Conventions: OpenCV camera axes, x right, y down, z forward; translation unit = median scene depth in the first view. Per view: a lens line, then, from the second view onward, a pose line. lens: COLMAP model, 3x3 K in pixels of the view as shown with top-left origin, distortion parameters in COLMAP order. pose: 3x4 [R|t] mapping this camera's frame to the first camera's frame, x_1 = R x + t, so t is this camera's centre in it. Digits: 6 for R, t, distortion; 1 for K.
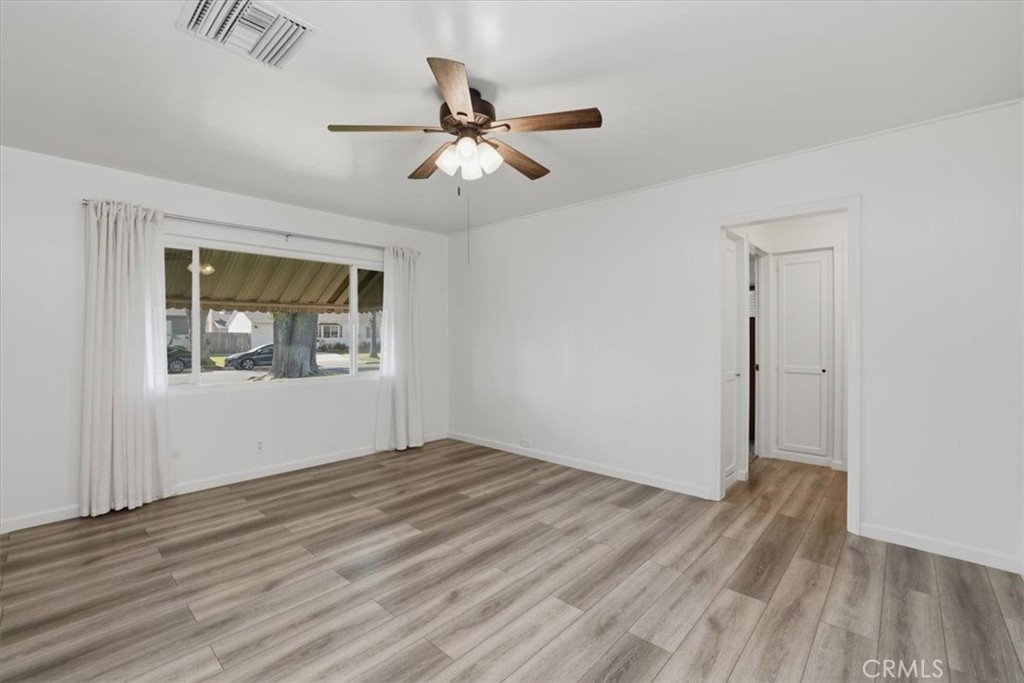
lens RADIAL K [[444.3, 0, 504.1], [0, 444.3, 336.6], [0, 0, 1]] dist [-0.042348, 0.014643]
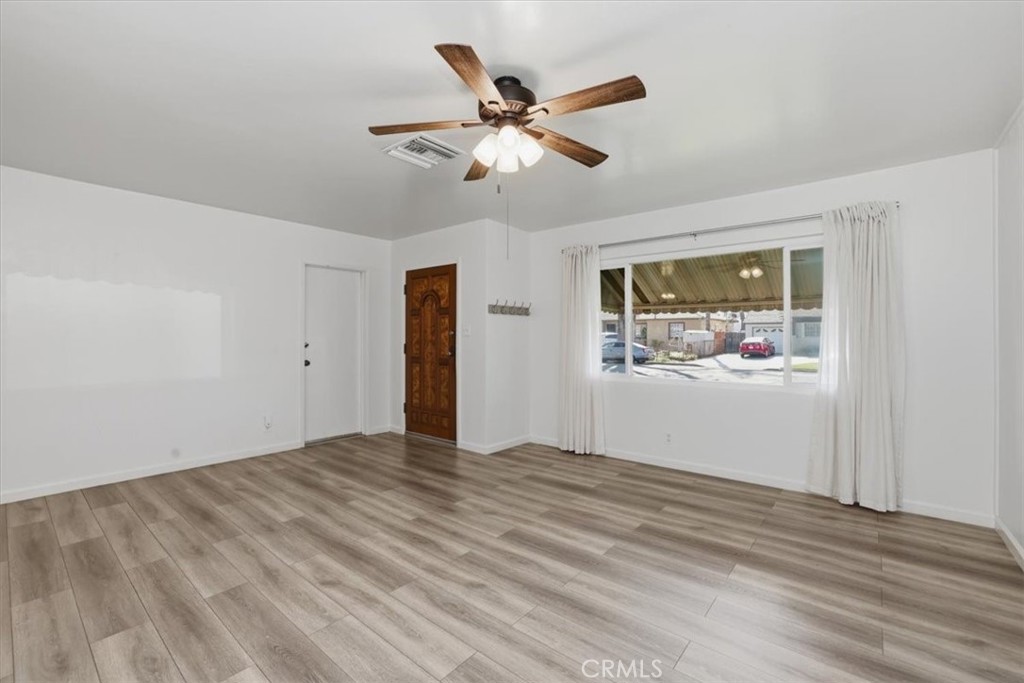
lens RADIAL K [[444.3, 0, 507.3], [0, 444.3, 332.5], [0, 0, 1]] dist [-0.042348, 0.014643]
pose [[0.050395, -0.006844, -0.998706, 0.753562], [-0.003920, 0.999967, -0.007050, -0.000532], [0.998722, 0.004271, 0.050367, 0.823727]]
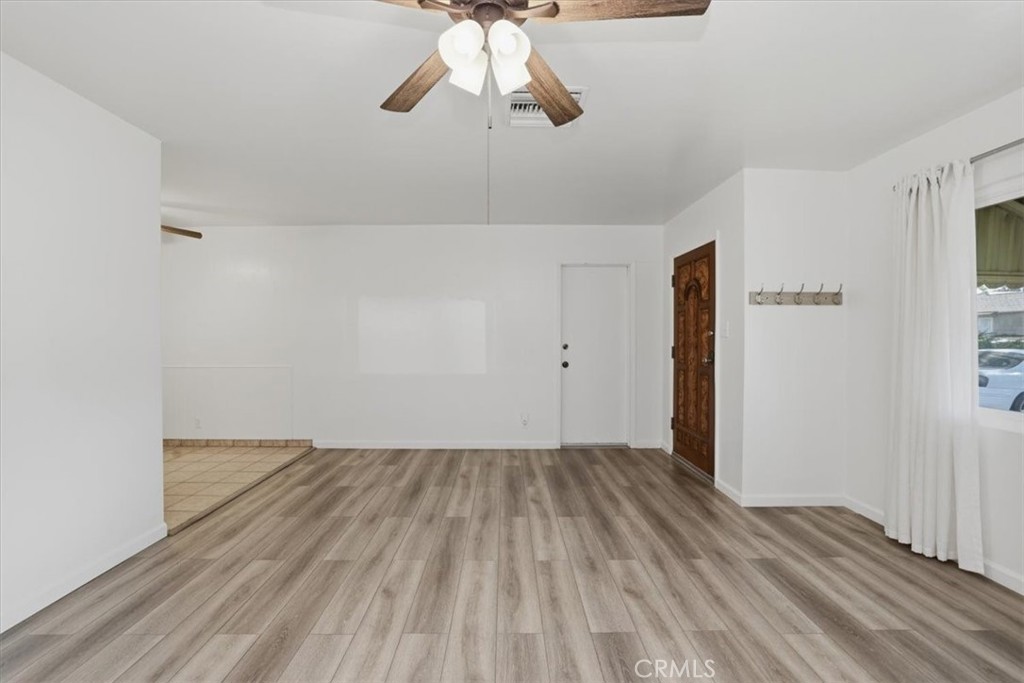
lens RADIAL K [[444.3, 0, 506.6], [0, 444.3, 341.4], [0, 0, 1]] dist [-0.042348, 0.014643]
pose [[-0.728666, 0.009711, -0.684800, 0.284907], [0.000130, 0.999901, 0.014040, -0.004889], [0.684869, 0.010142, -0.728596, 1.273392]]
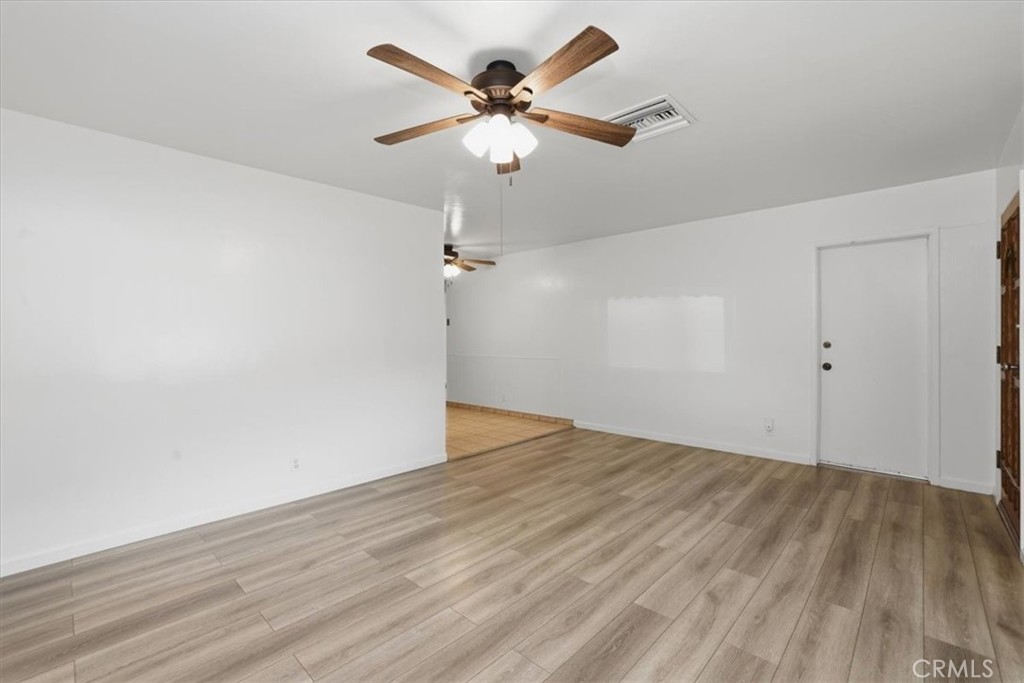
lens RADIAL K [[444.3, 0, 504.6], [0, 444.3, 340.3], [0, 0, 1]] dist [-0.042348, 0.014643]
pose [[-0.999766, 0.010235, 0.019072, -0.087814], [0.010475, 0.999866, 0.012550, -0.003605], [-0.018941, 0.012747, -0.999739, 1.639117]]
